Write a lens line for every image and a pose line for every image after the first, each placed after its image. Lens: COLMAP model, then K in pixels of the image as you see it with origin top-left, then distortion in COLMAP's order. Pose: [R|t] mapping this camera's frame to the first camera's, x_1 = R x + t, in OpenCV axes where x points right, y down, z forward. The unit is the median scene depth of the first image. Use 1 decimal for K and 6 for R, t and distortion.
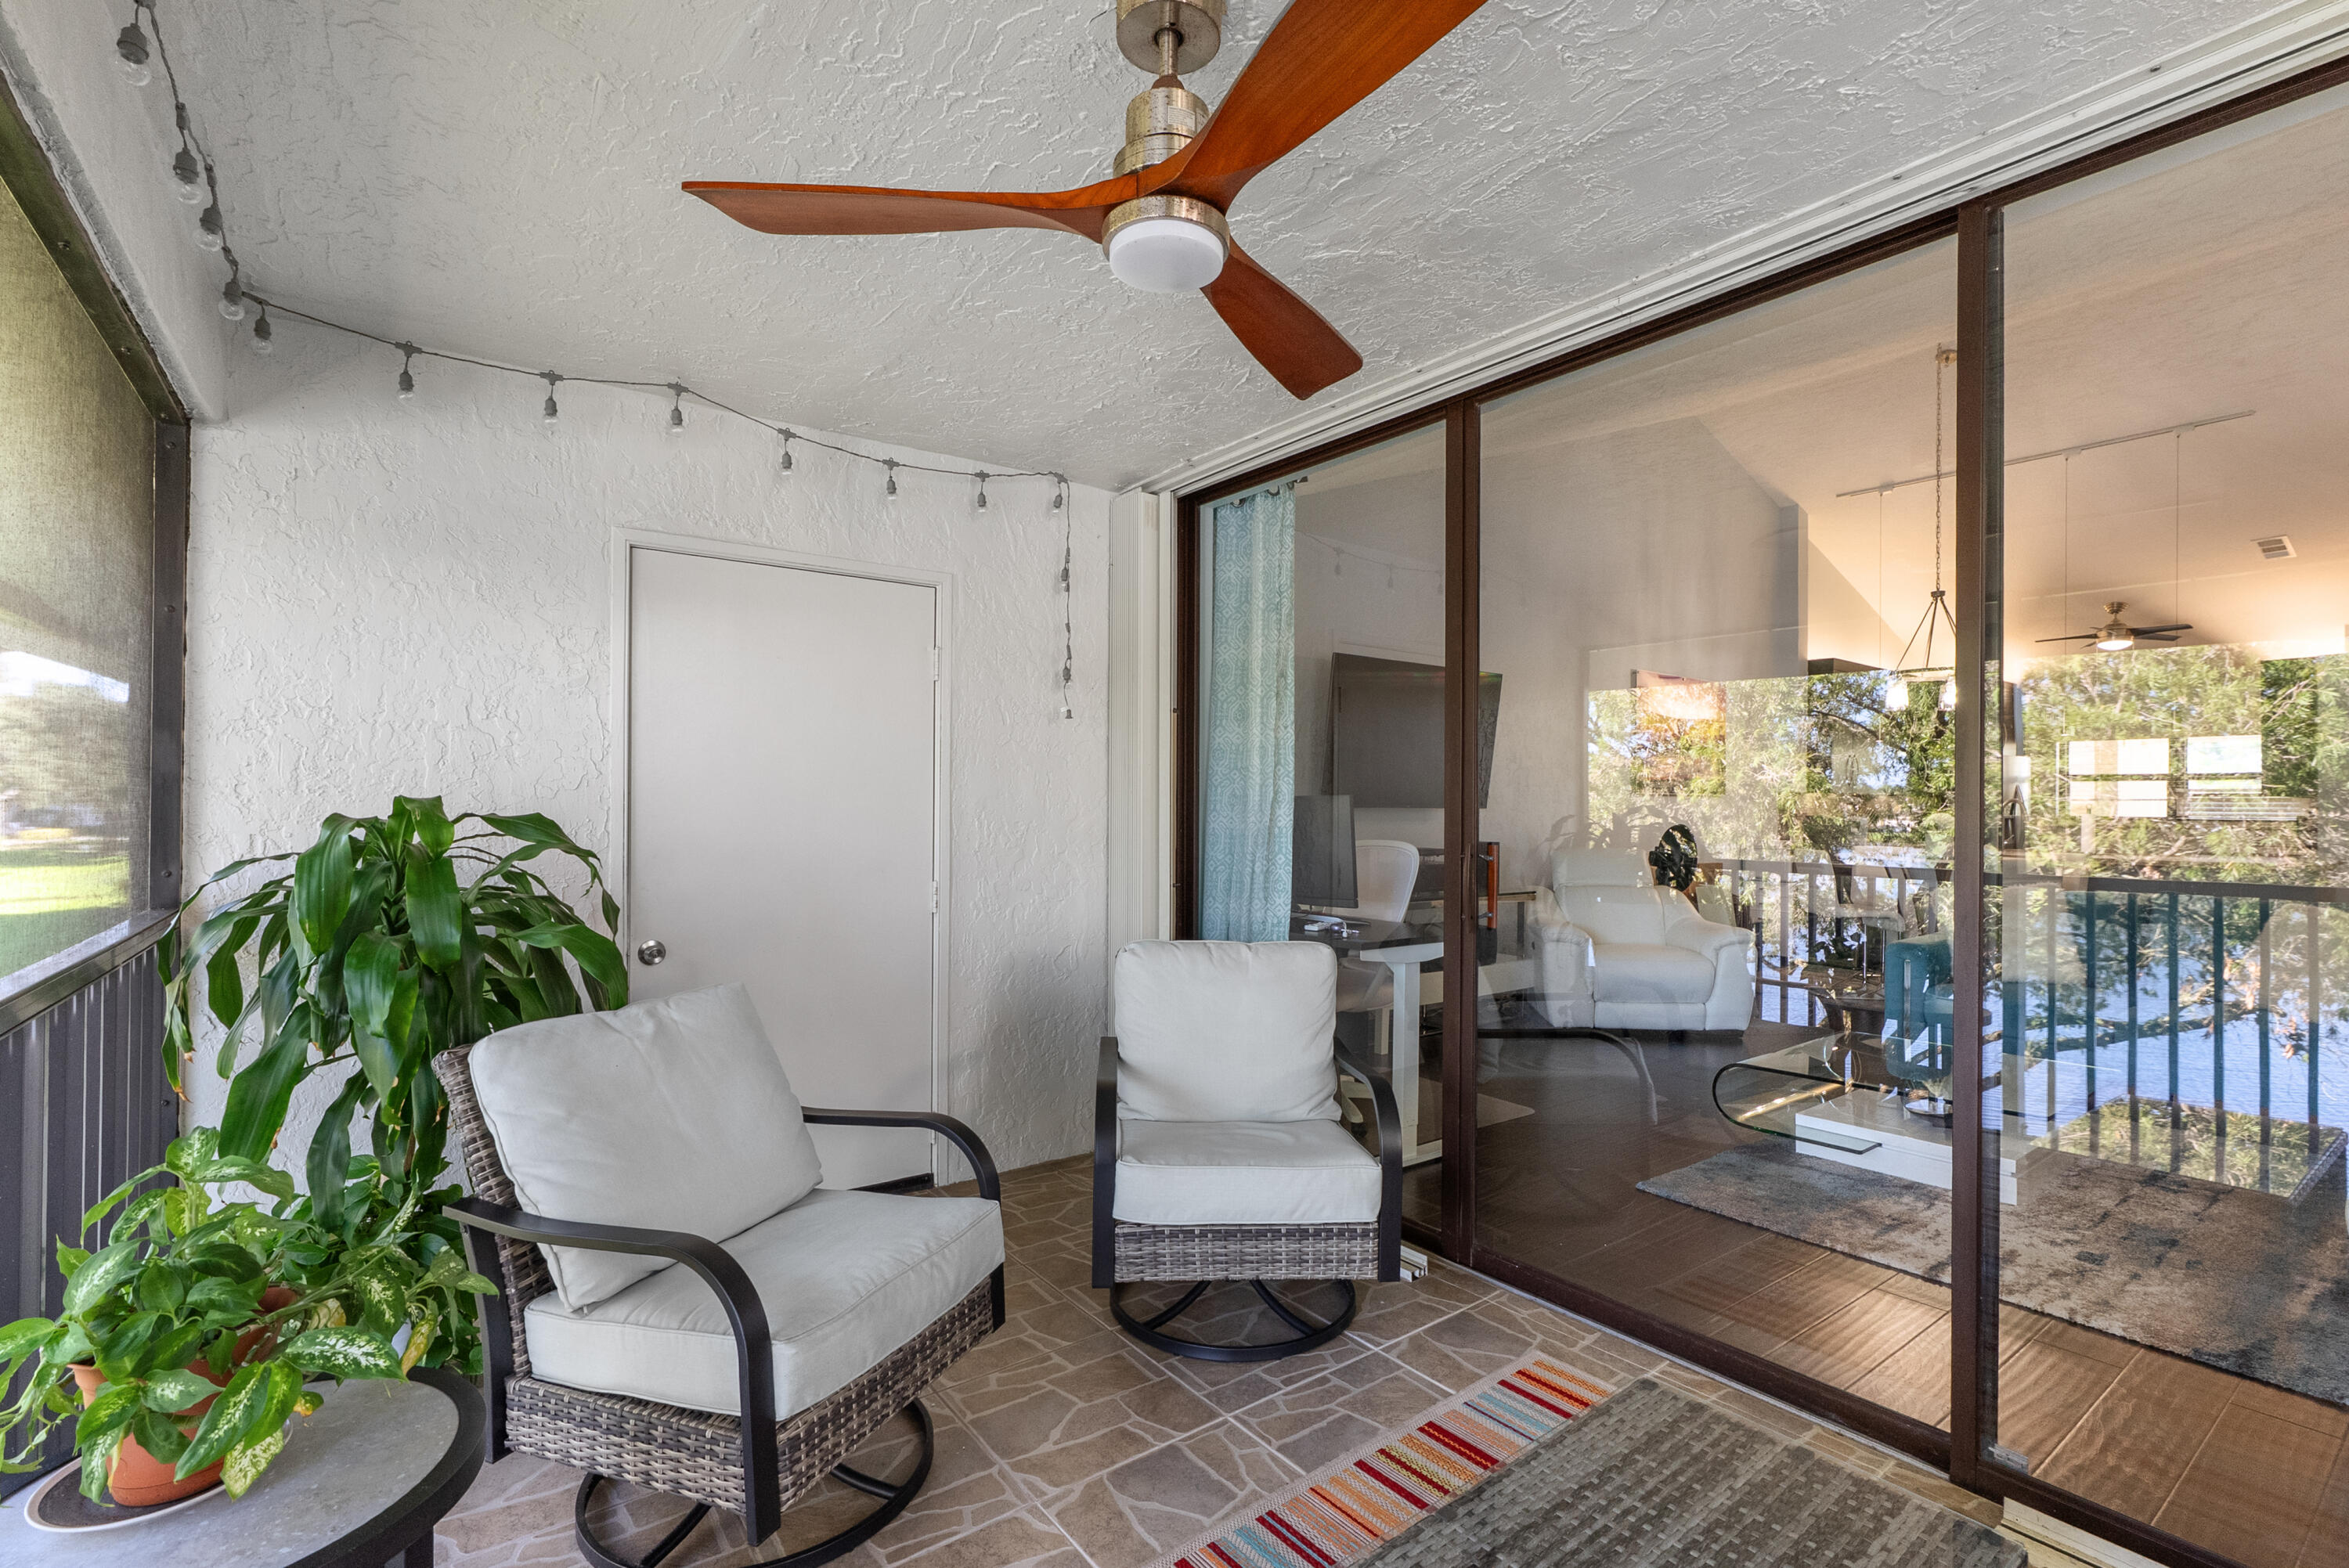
lens RADIAL K [[1054.3, 0, 1183.6], [0, 1054.3, 813.7], [0, 0, 1]] dist [-0.001376, -0.000019]
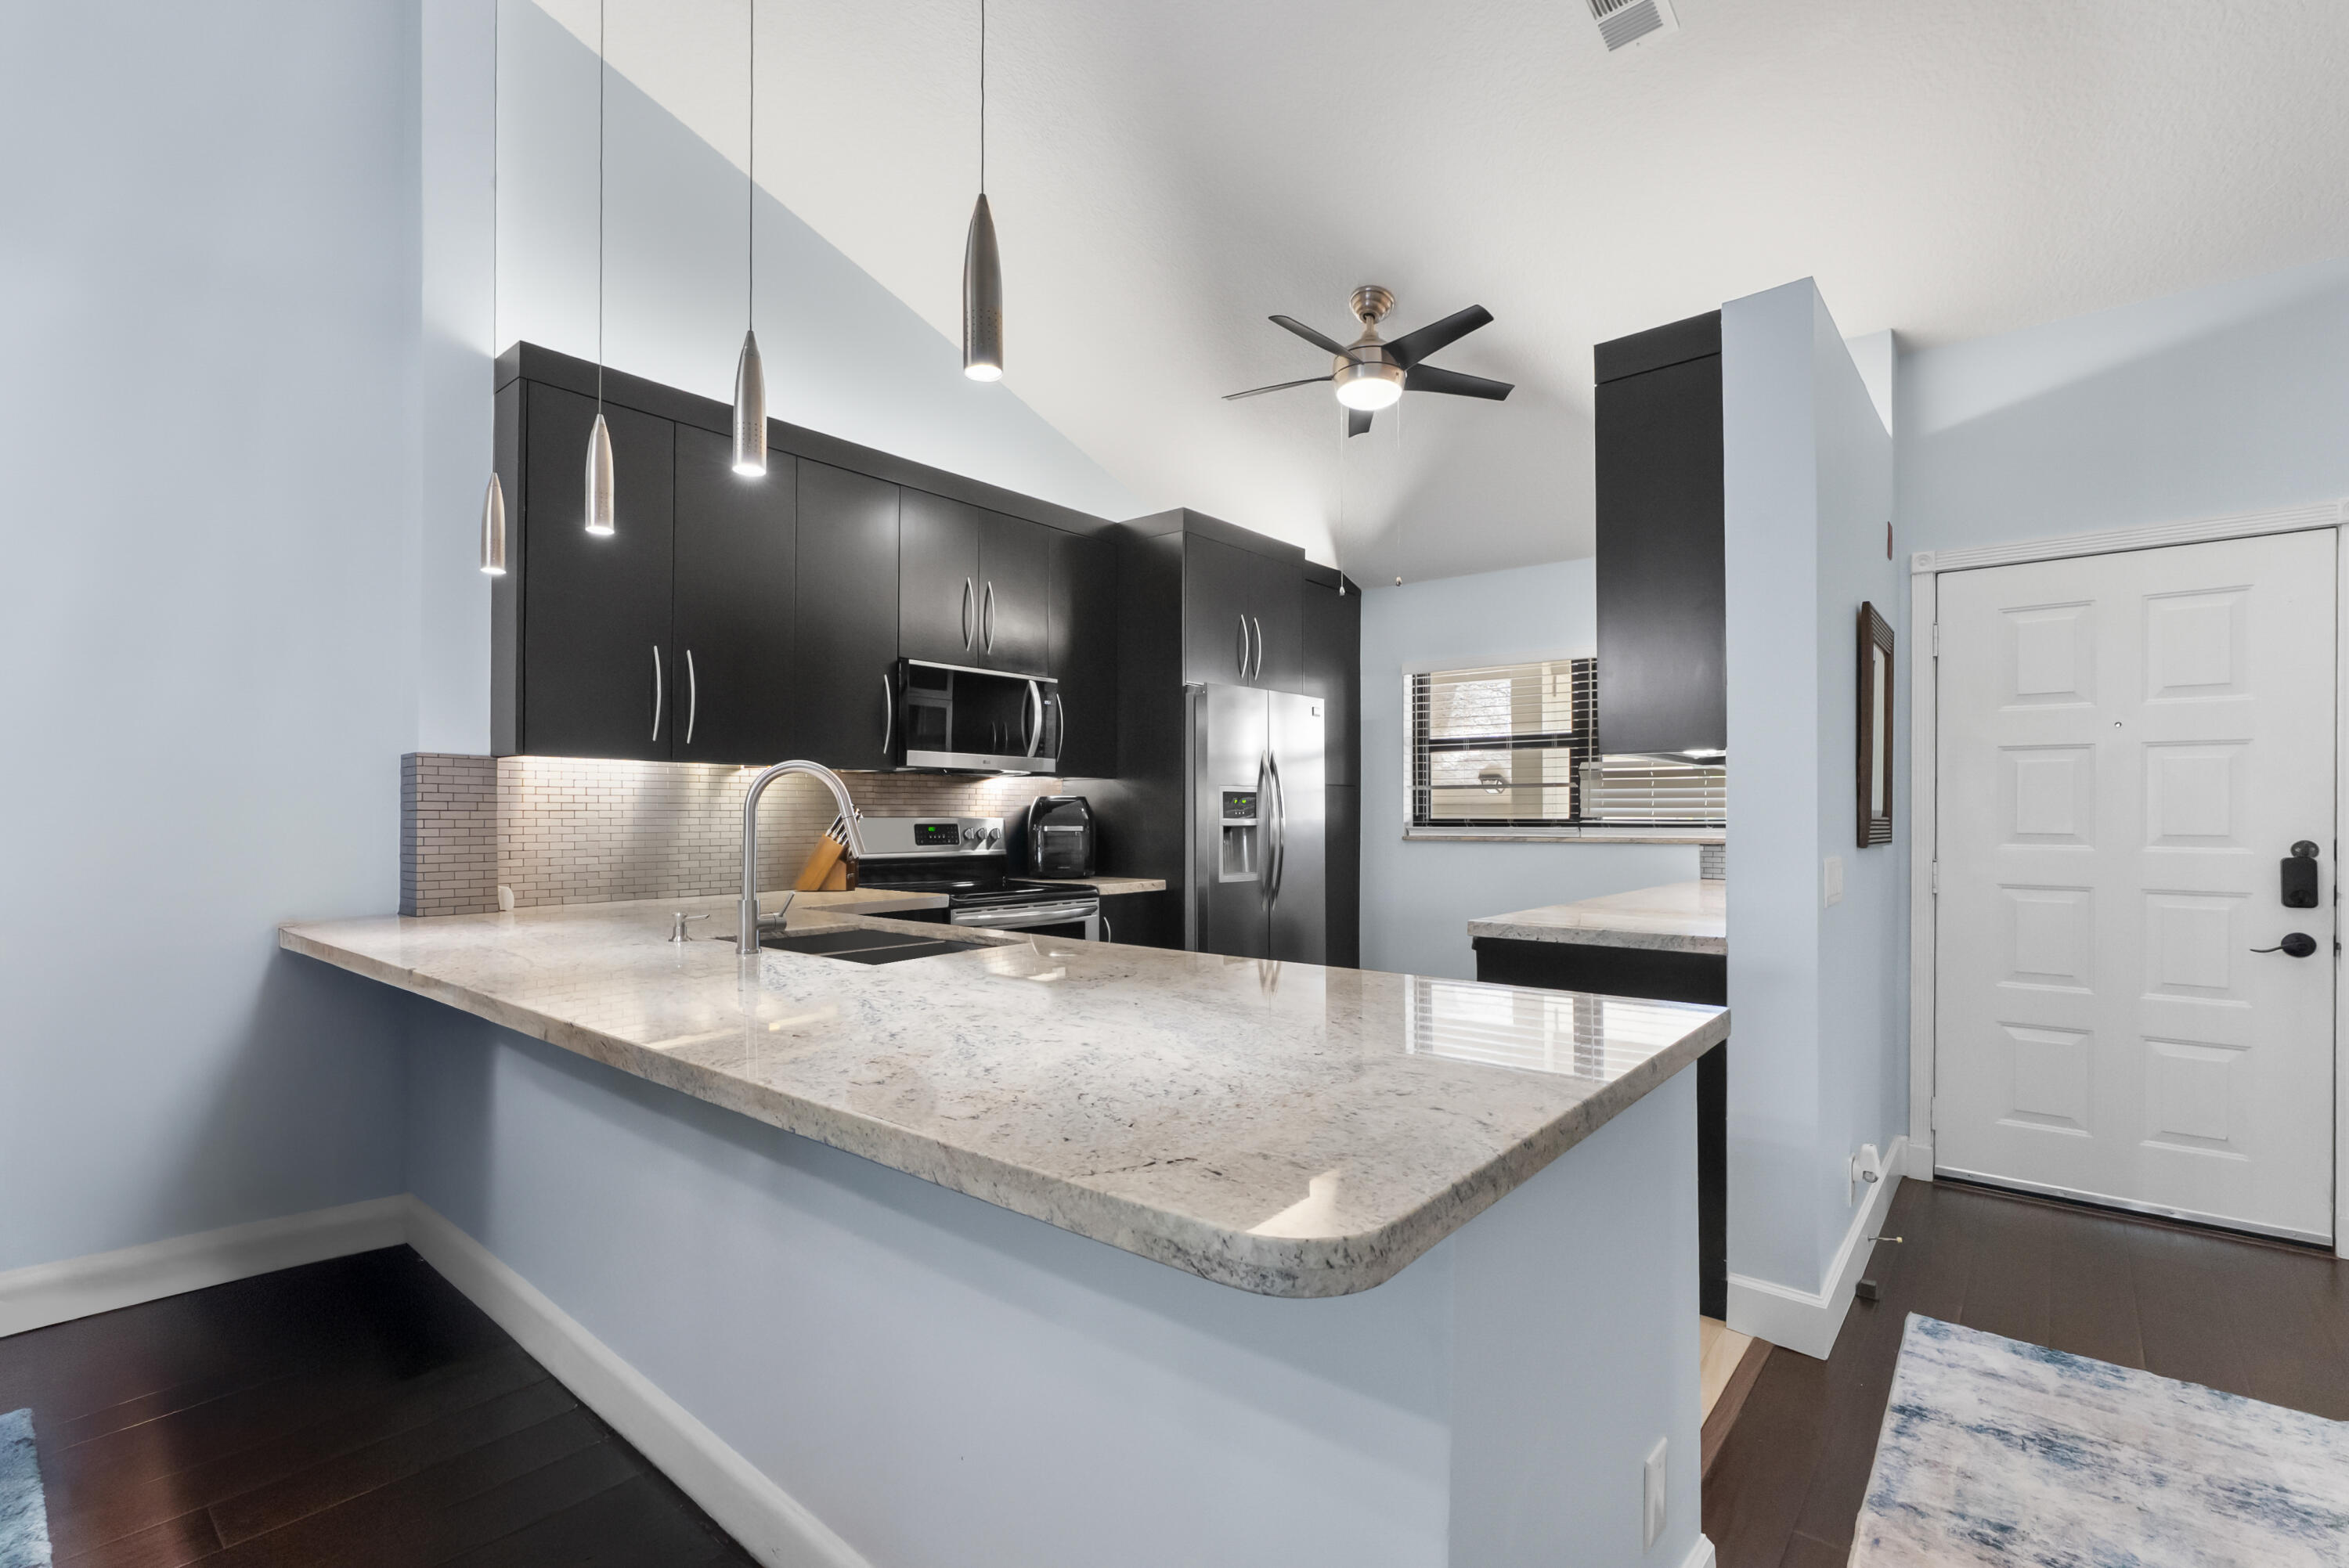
lens RADIAL K [[1054.3, 0, 1183.6], [0, 1054.3, 813.7], [0, 0, 1]] dist [-0.001376, -0.000019]
pose [[0.974424, -0.005836, 0.224642, 0.951800], [0.007675, 0.999944, -0.007316, 0.002579], [-0.224587, 0.008853, 0.974414, 0.821282]]
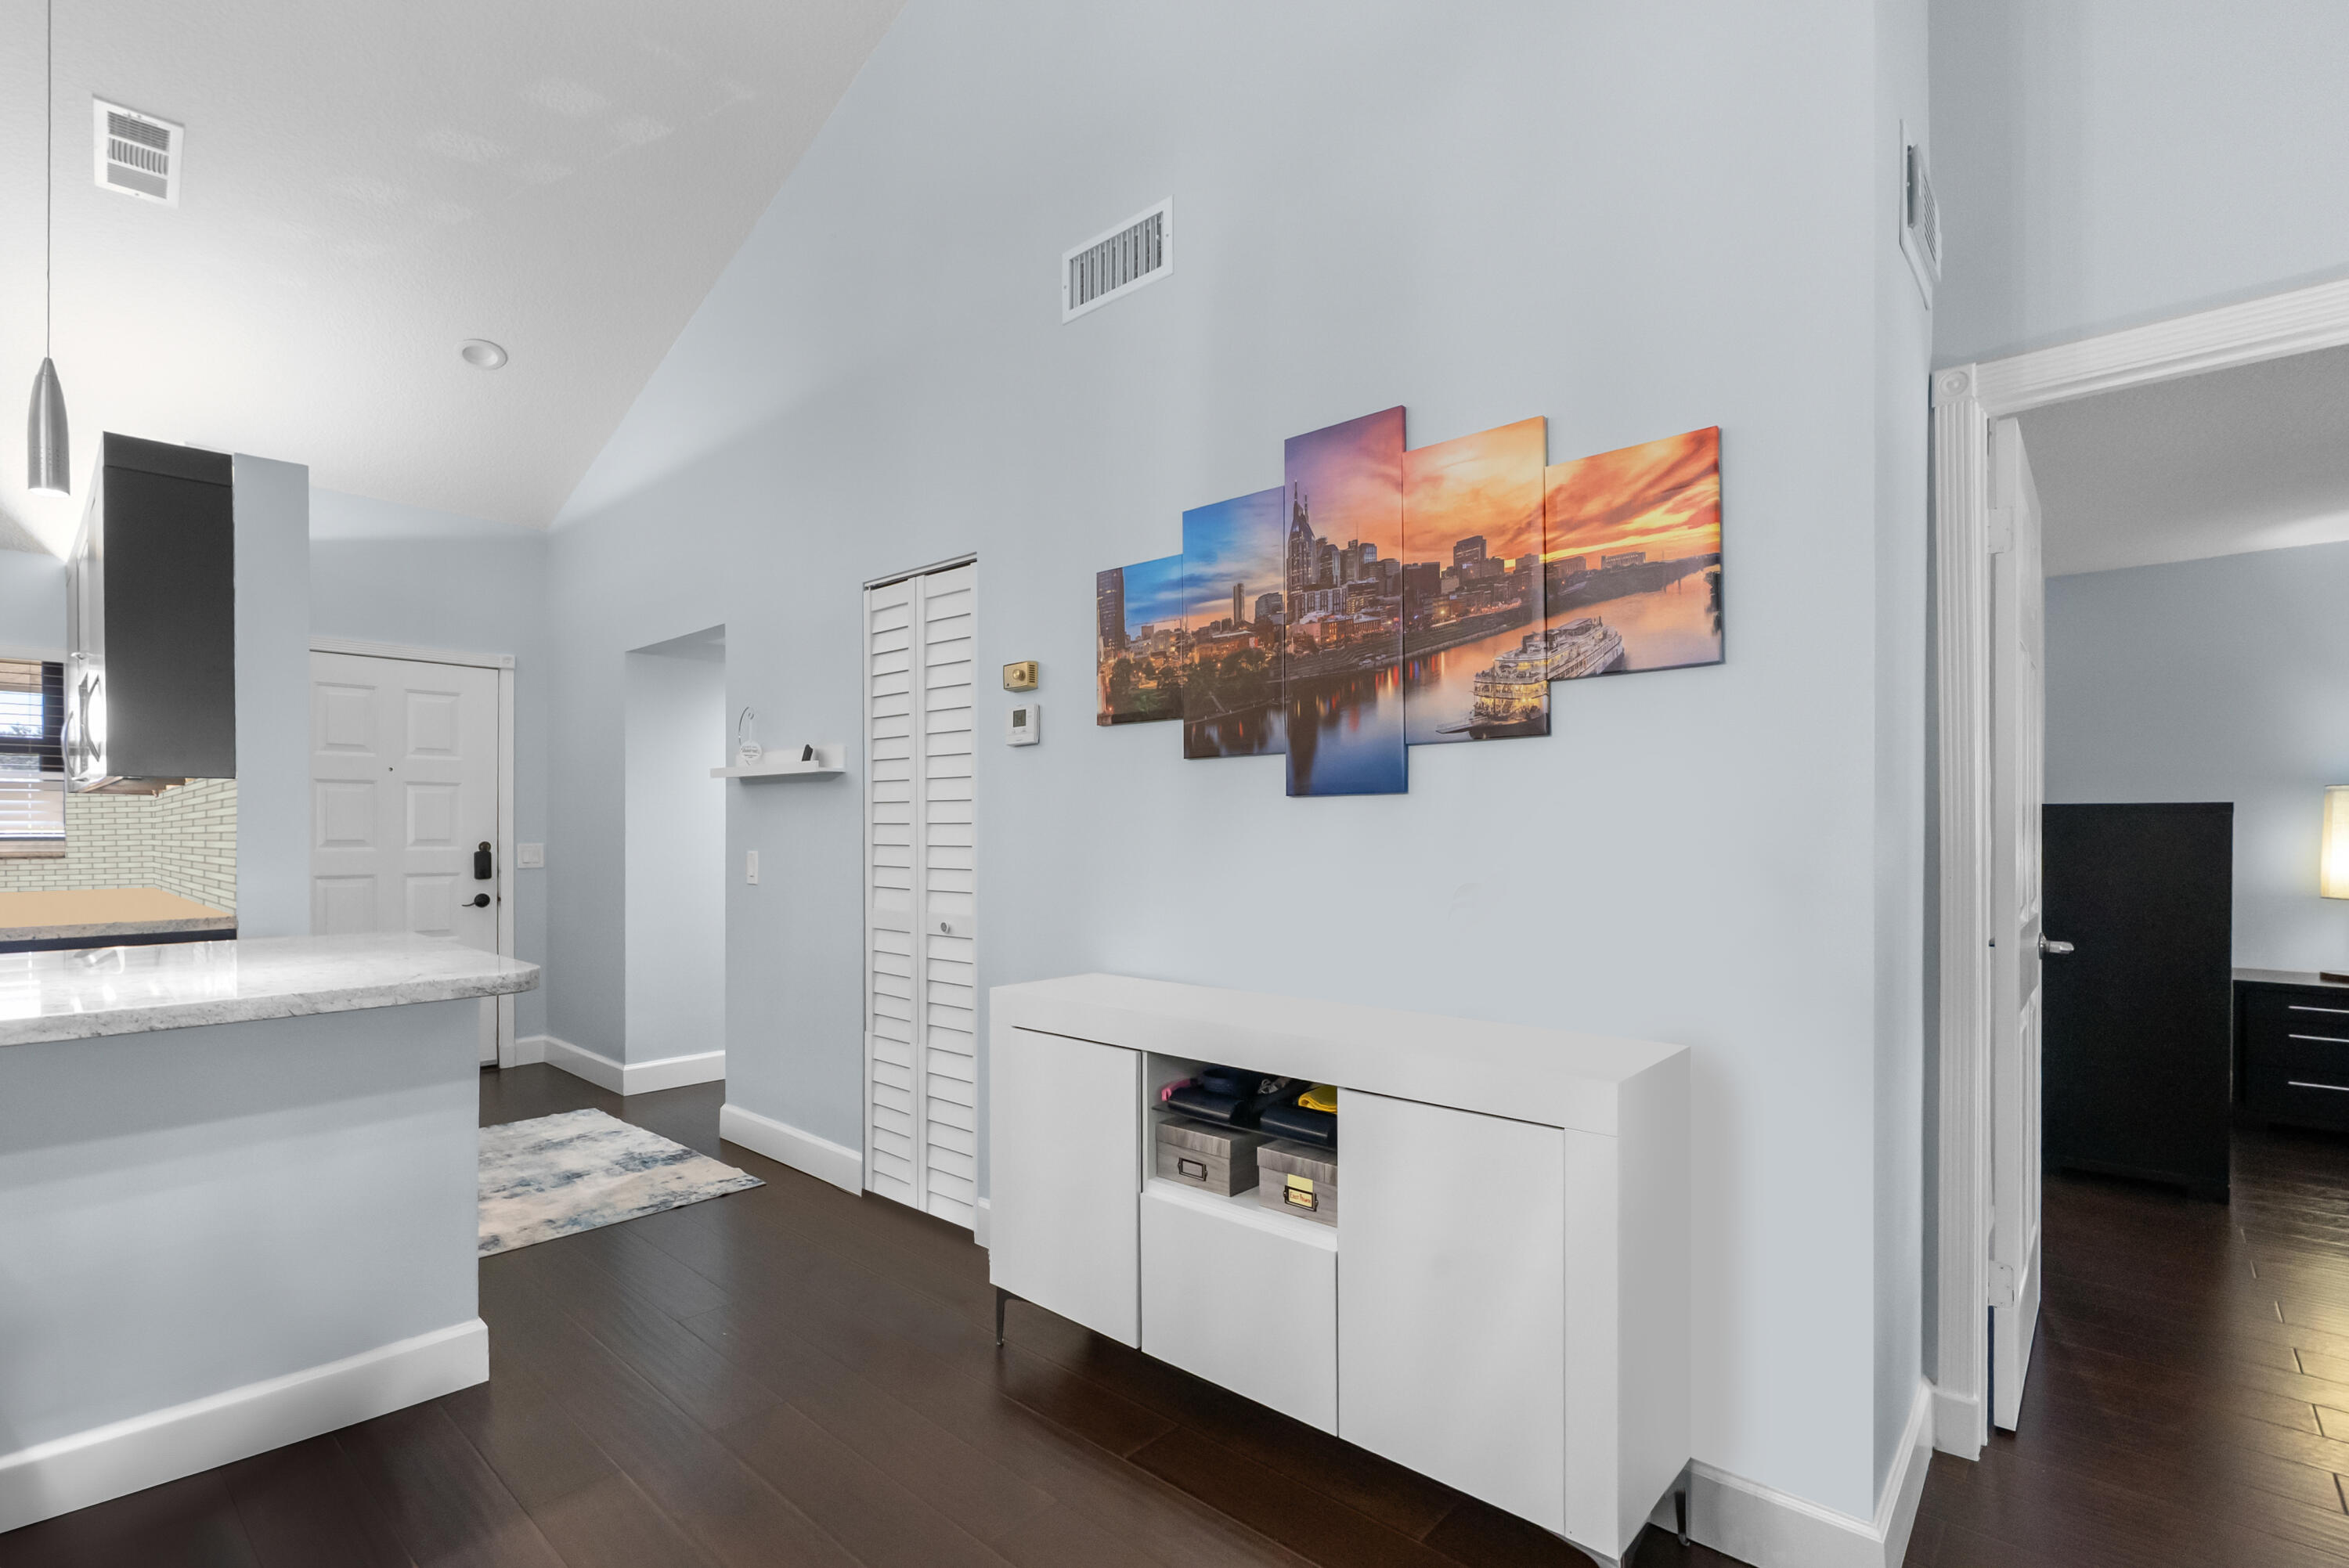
lens RADIAL K [[1064.4, 0, 1177.8], [0, 1064.4, 824.3], [0, 0, 1]] dist [-0.002820, -0.000491]
pose [[-0.199834, -0.002273, 0.979827, 0.645807], [0.008099, 0.999959, 0.003971, 0.002338], [-0.979796, 0.008729, -0.199808, 0.798406]]
